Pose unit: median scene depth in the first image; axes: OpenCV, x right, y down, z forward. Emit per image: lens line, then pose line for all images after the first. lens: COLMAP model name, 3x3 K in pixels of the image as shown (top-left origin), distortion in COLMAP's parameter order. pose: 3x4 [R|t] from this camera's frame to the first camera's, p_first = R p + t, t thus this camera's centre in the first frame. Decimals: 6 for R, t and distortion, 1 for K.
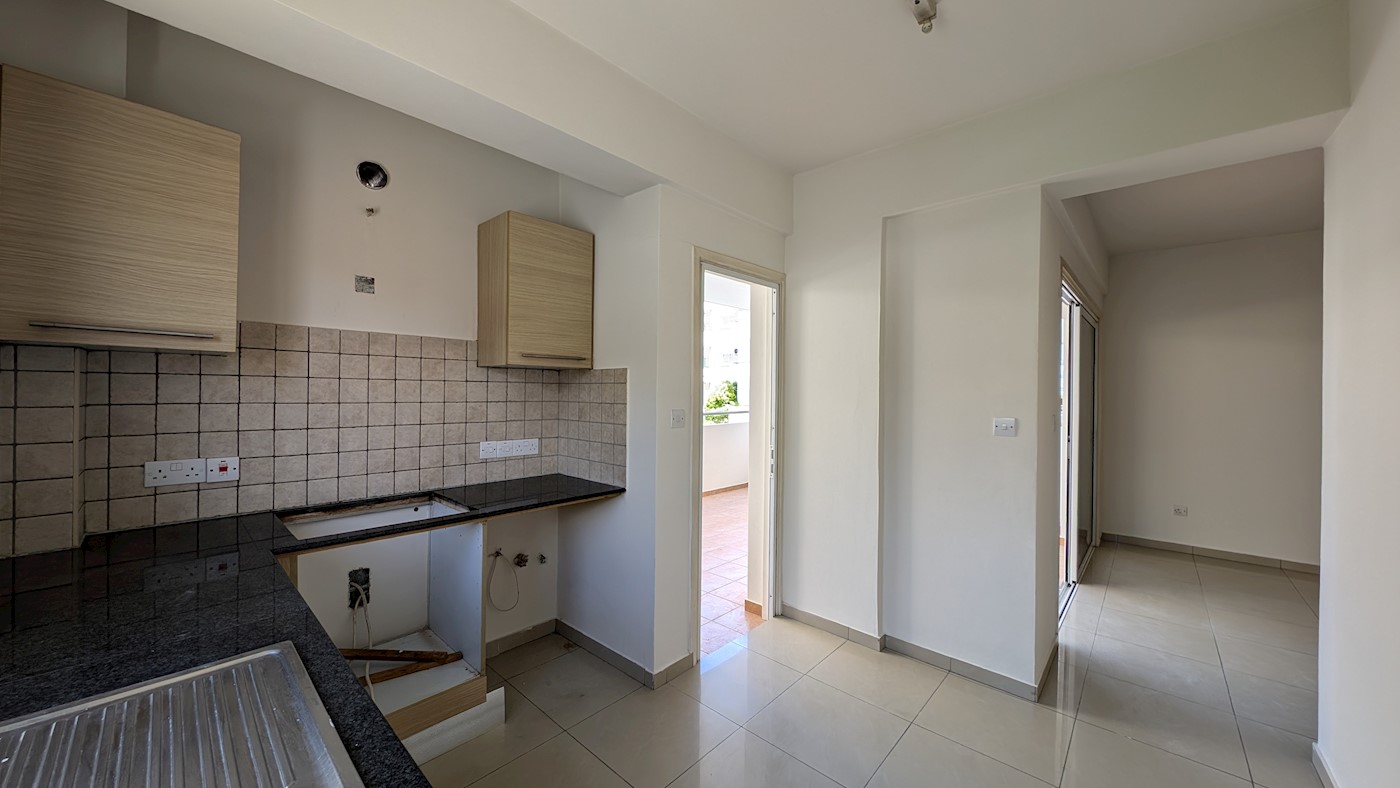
lens RADIAL K [[493.3, 0, 701.2], [0, 493.3, 392.8], [0, 0, 1]] dist [0.013001, -0.006602]
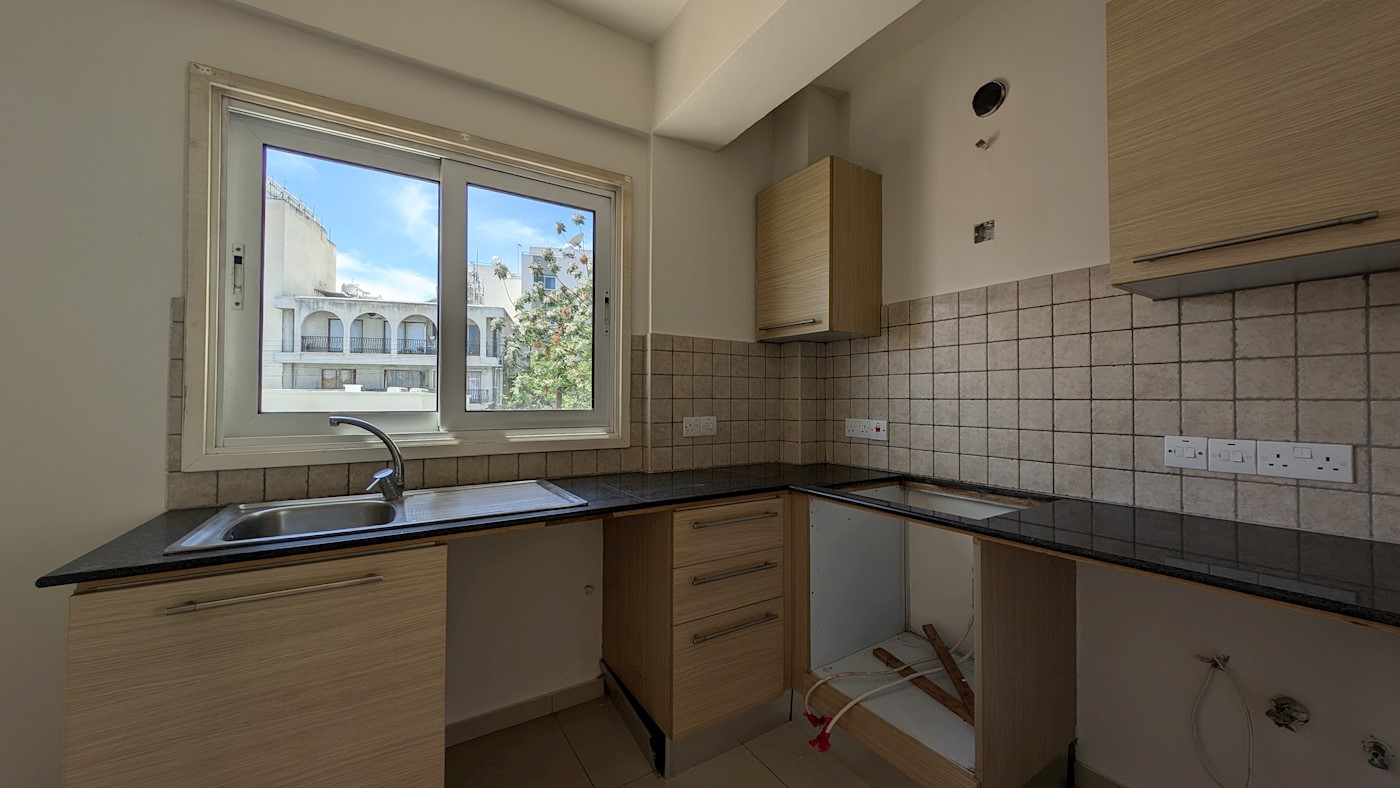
lens RADIAL K [[497.3, 0, 699.4], [0, 497.3, 392.4], [0, 0, 1]] dist [0.007226, -0.002610]
pose [[-0.258640, -0.025316, -0.965642, 0.261308], [-0.007462, 0.999679, -0.024209, 0.079197], [0.965945, 0.000944, -0.258746, 0.736631]]
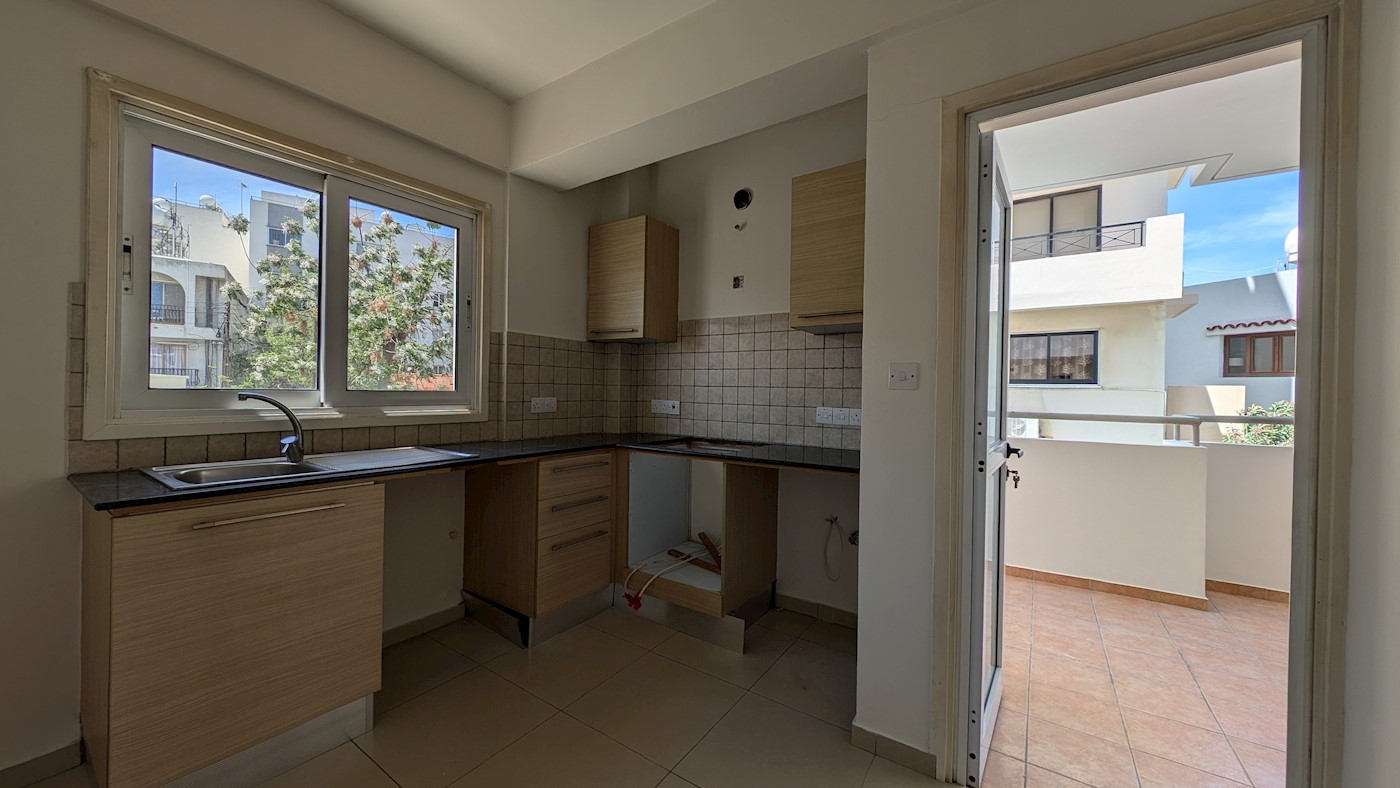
lens RADIAL K [[493.3, 0, 701.2], [0, 493.3, 392.8], [0, 0, 1]] dist [0.013001, -0.006602]
pose [[0.140774, -0.002251, -0.990039, 0.630551], [-0.017062, 0.999843, -0.004700, 0.090878], [0.989895, 0.017554, 0.140713, 0.701608]]
